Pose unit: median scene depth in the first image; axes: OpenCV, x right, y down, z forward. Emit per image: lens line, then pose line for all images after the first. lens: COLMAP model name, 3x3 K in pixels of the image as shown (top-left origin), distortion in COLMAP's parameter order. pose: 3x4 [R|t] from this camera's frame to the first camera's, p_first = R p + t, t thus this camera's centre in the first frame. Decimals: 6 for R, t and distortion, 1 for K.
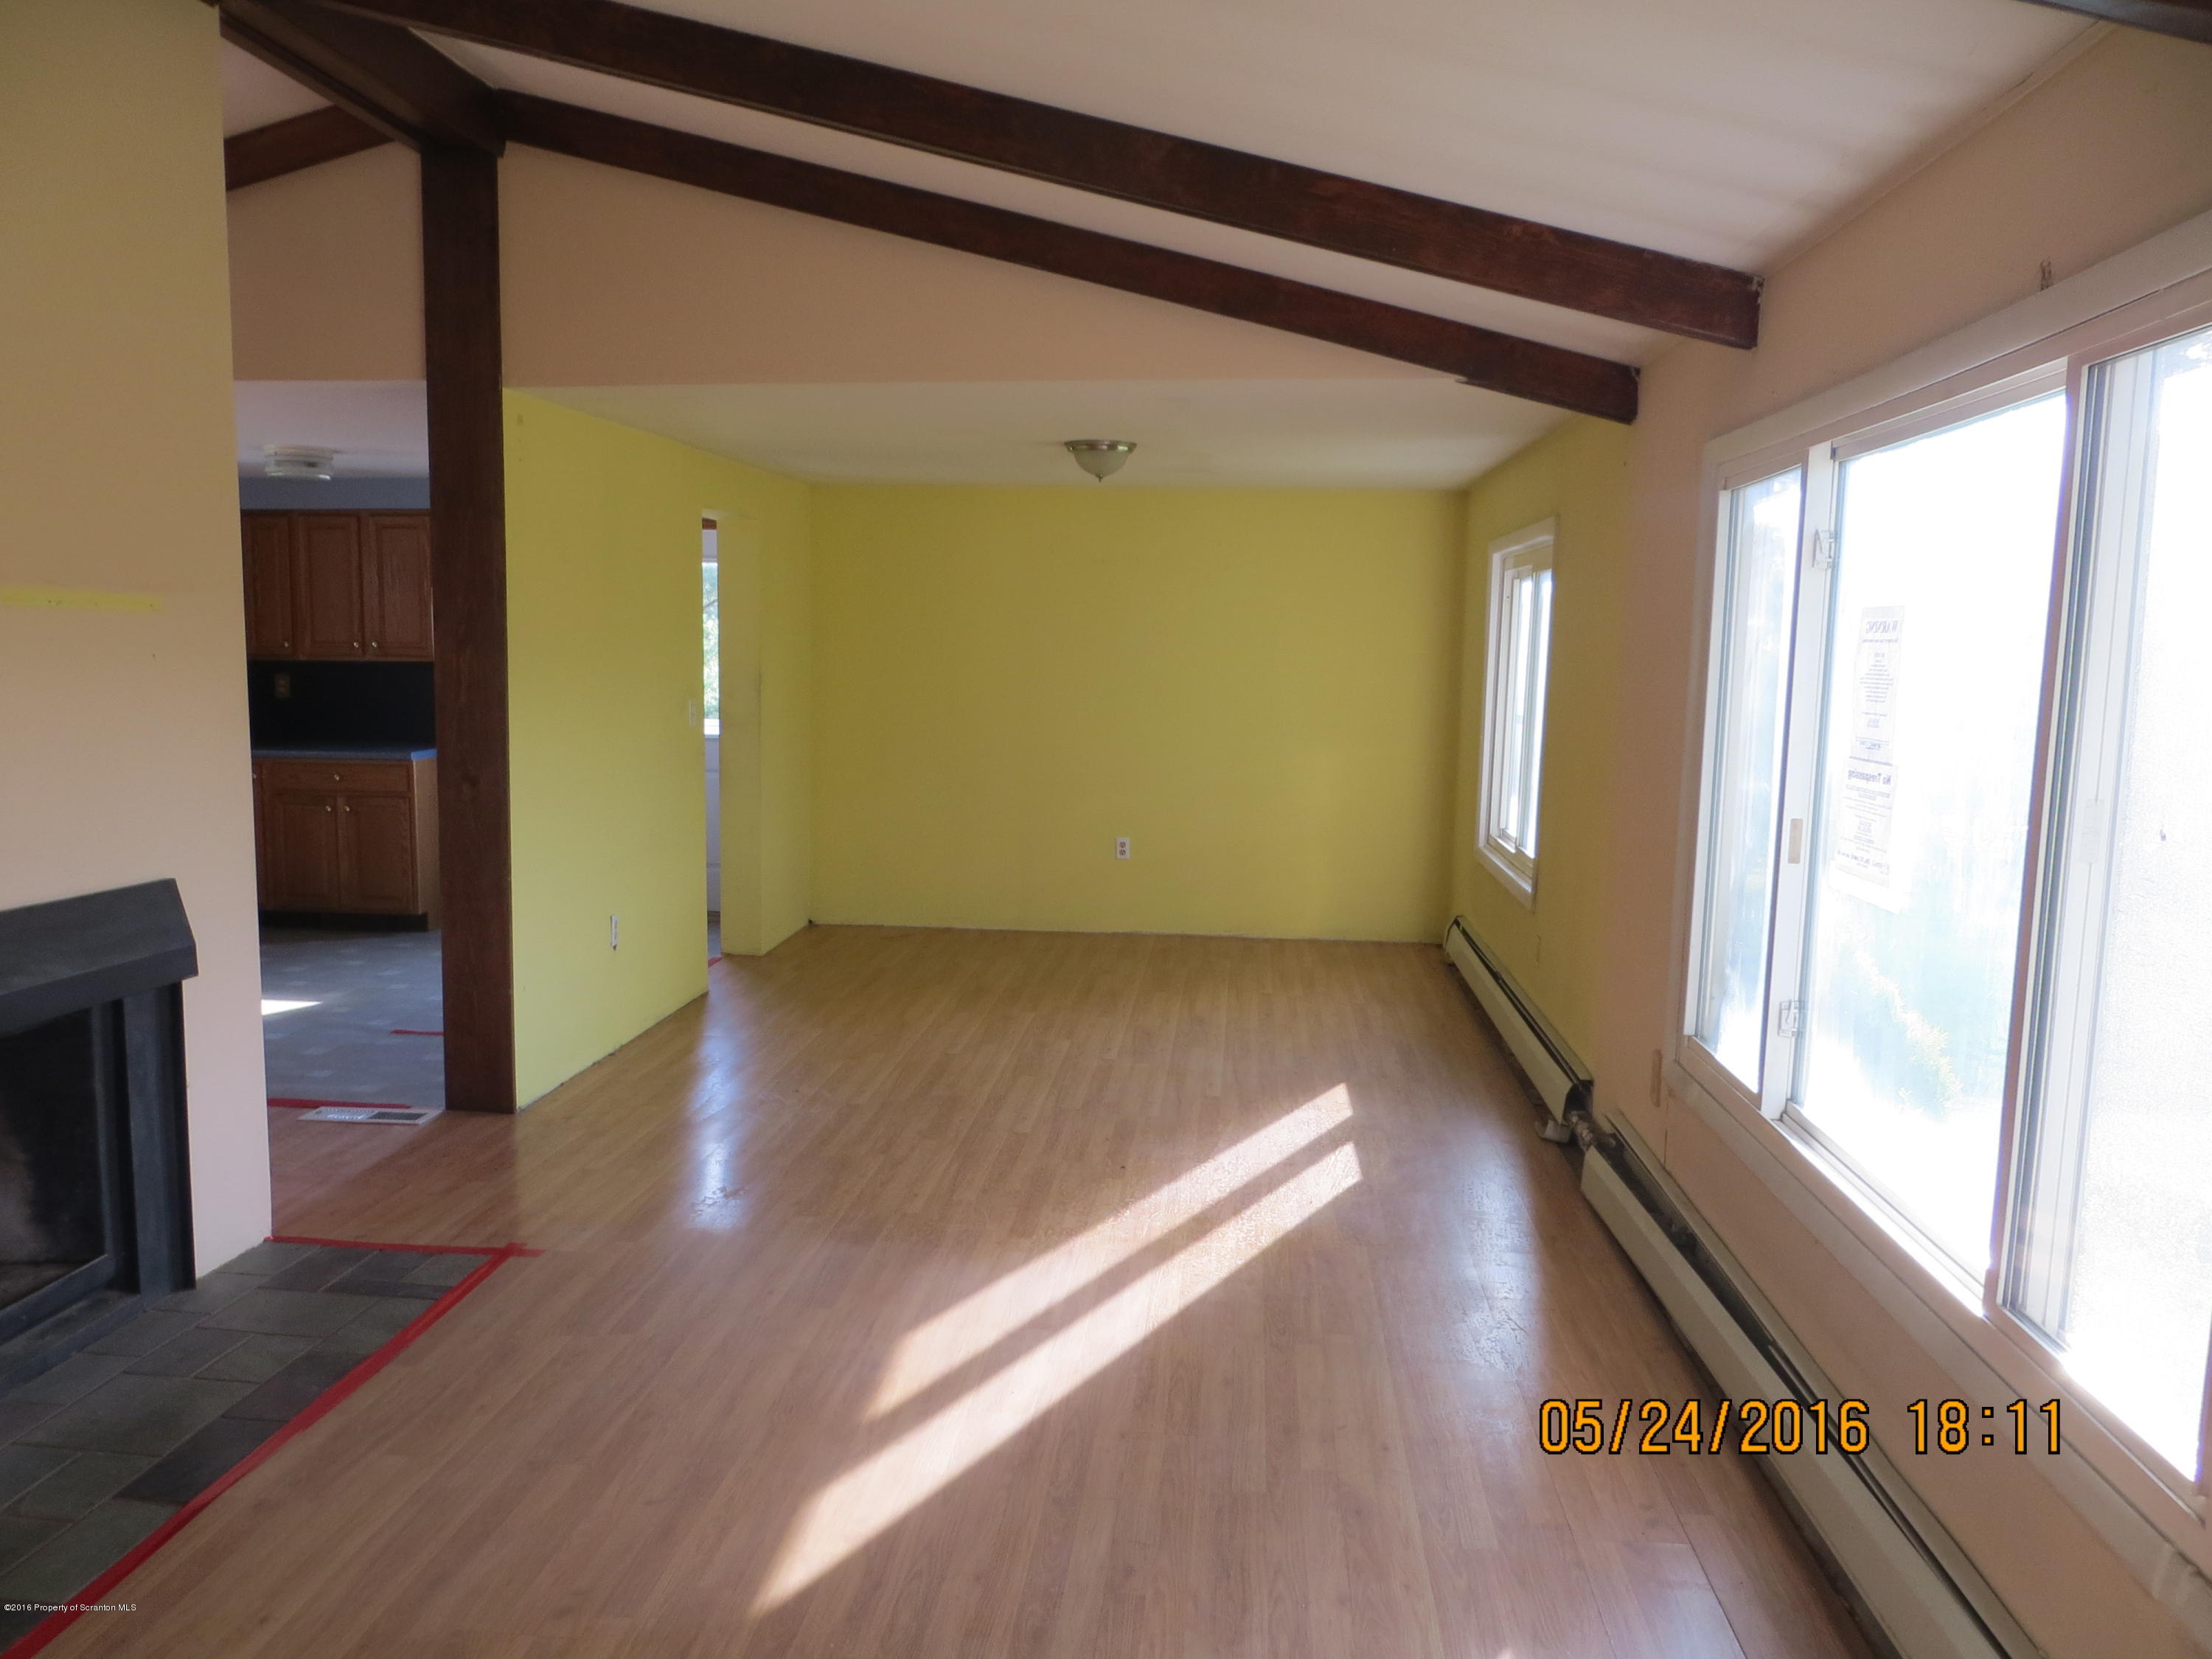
lens RADIAL K [[1661.4, 0, 1104.4], [0, 1661.4, 828.1], [0, 0, 1]] dist [-0.012601, -0.010783]
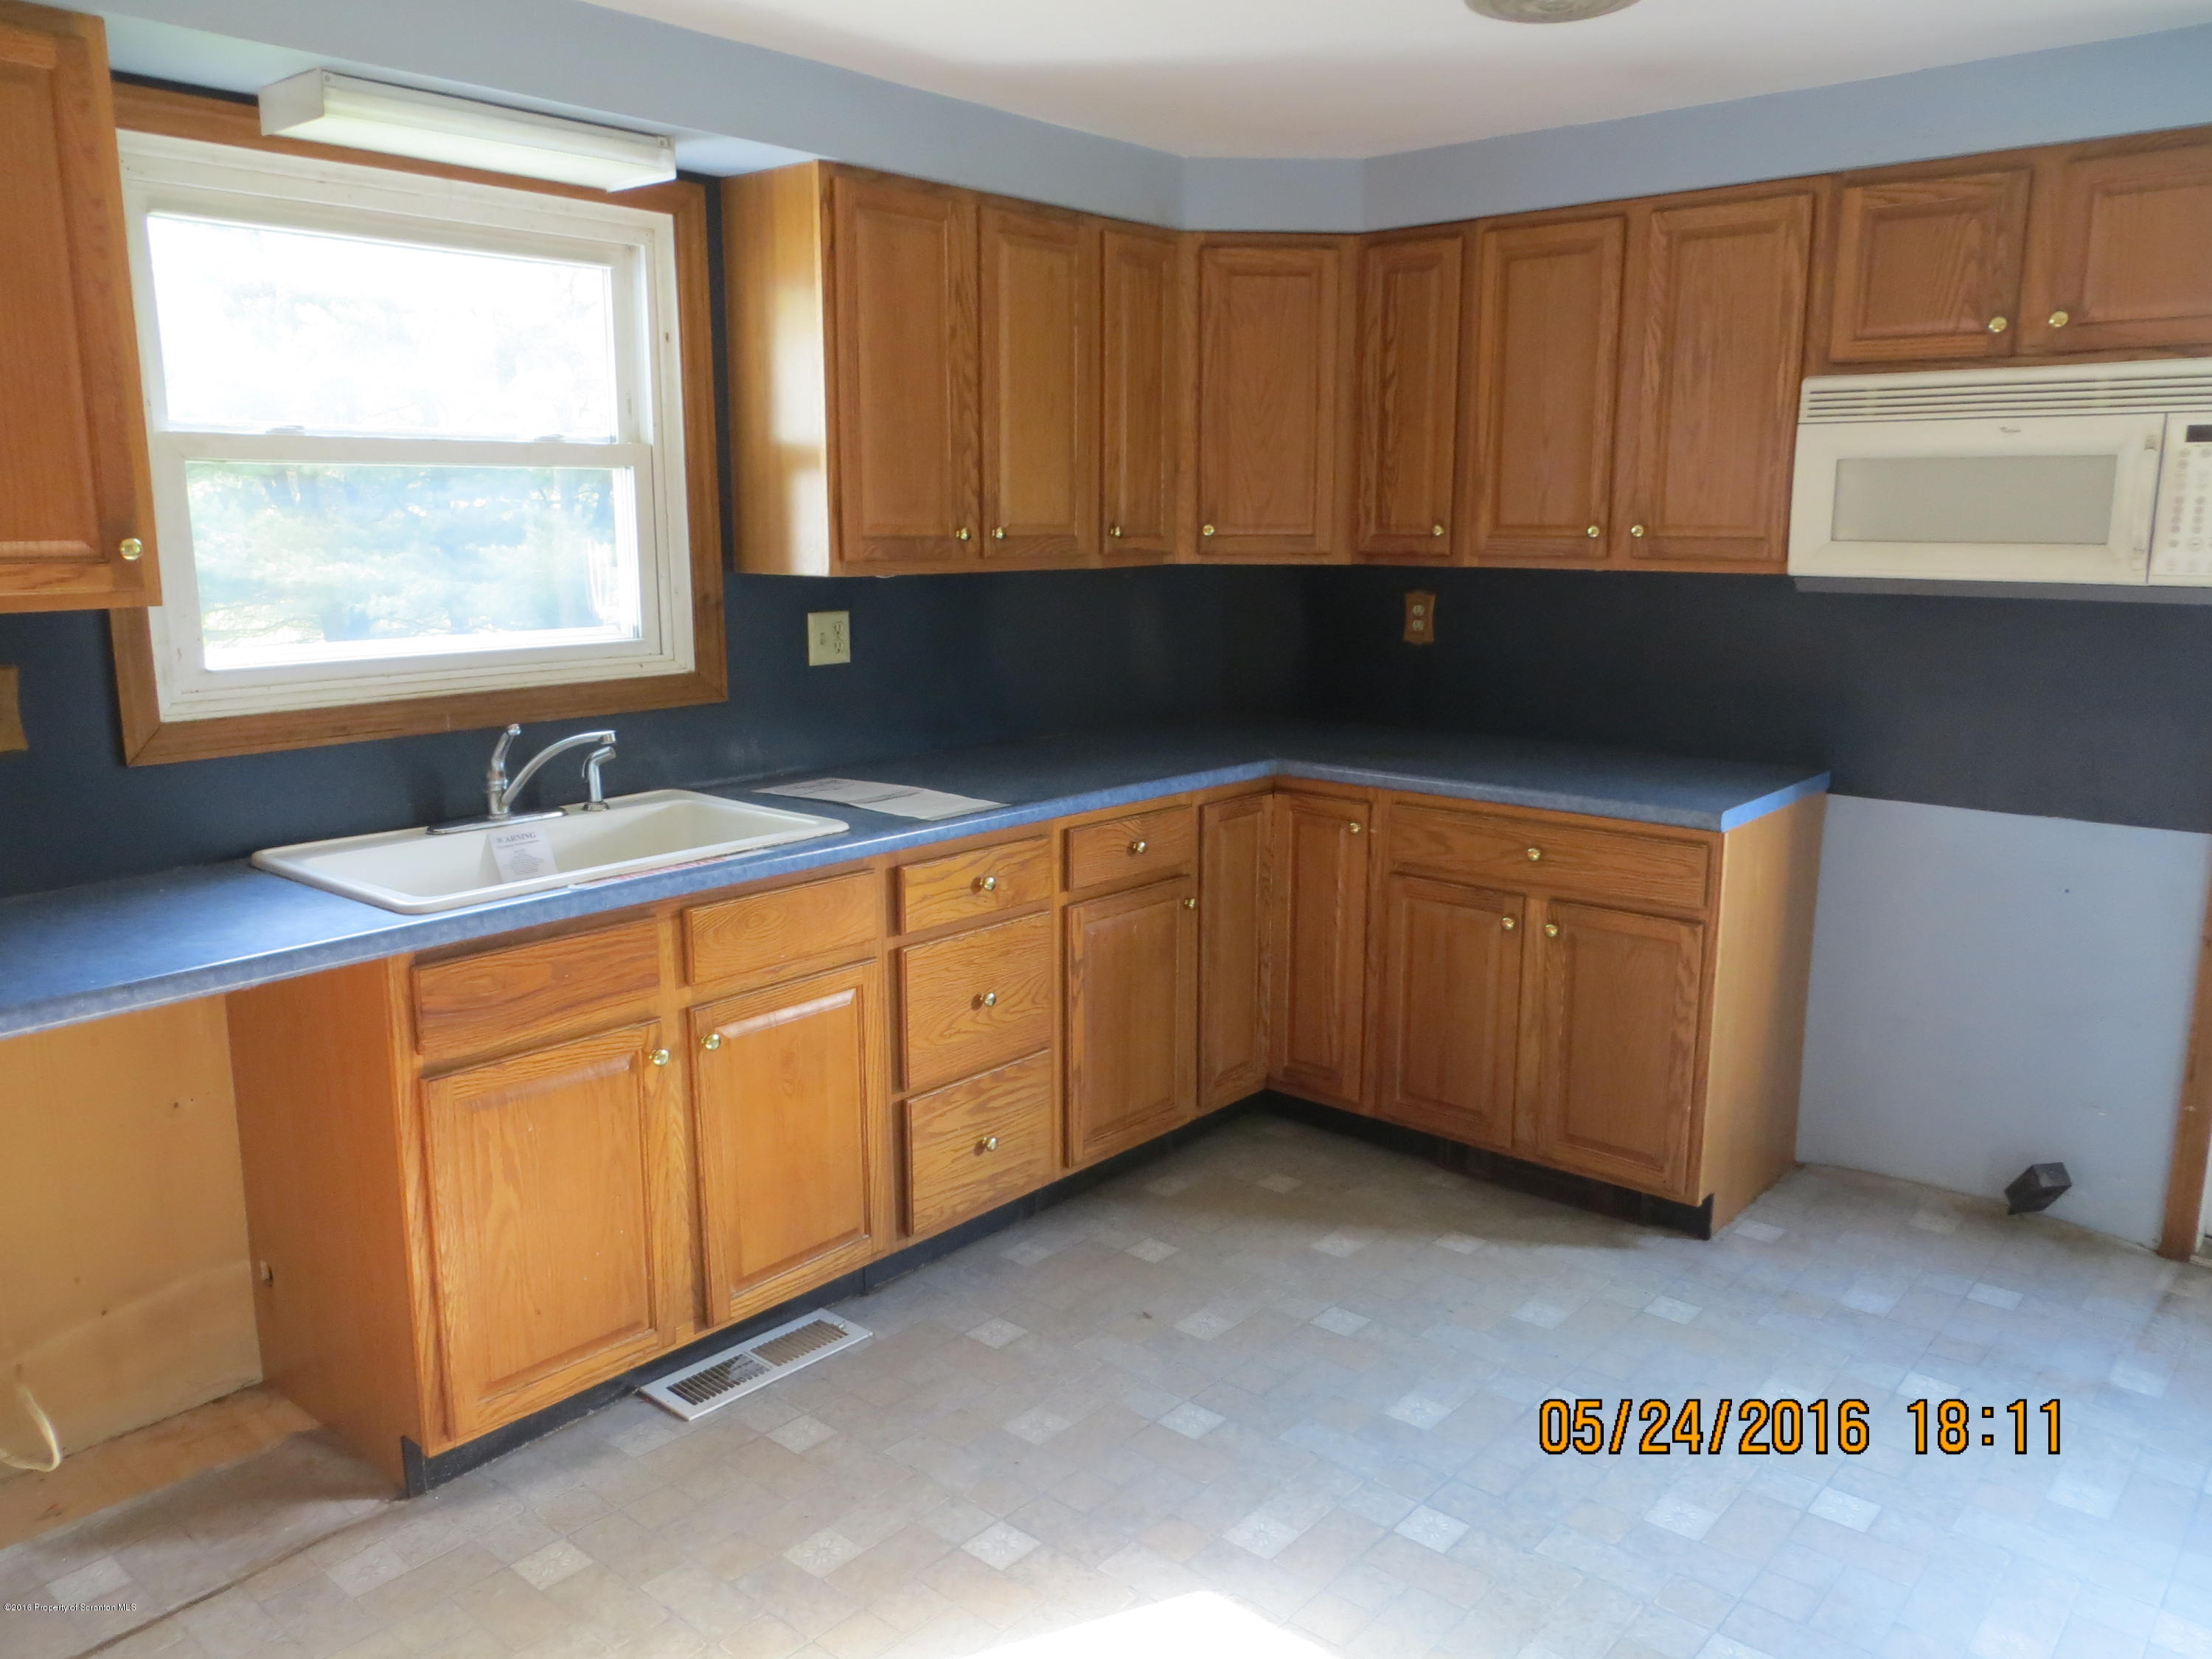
lens RADIAL K [[1661.4, 0, 1109.4], [0, 1661.4, 826.6], [0, 0, 1]] dist [-0.012601, -0.010783]
pose [[0.810542, 0.095605, -0.577825, -0.303022], [-0.054210, 0.994598, 0.088519, -0.067431], [0.583166, -0.040424, 0.811347, 0.587182]]
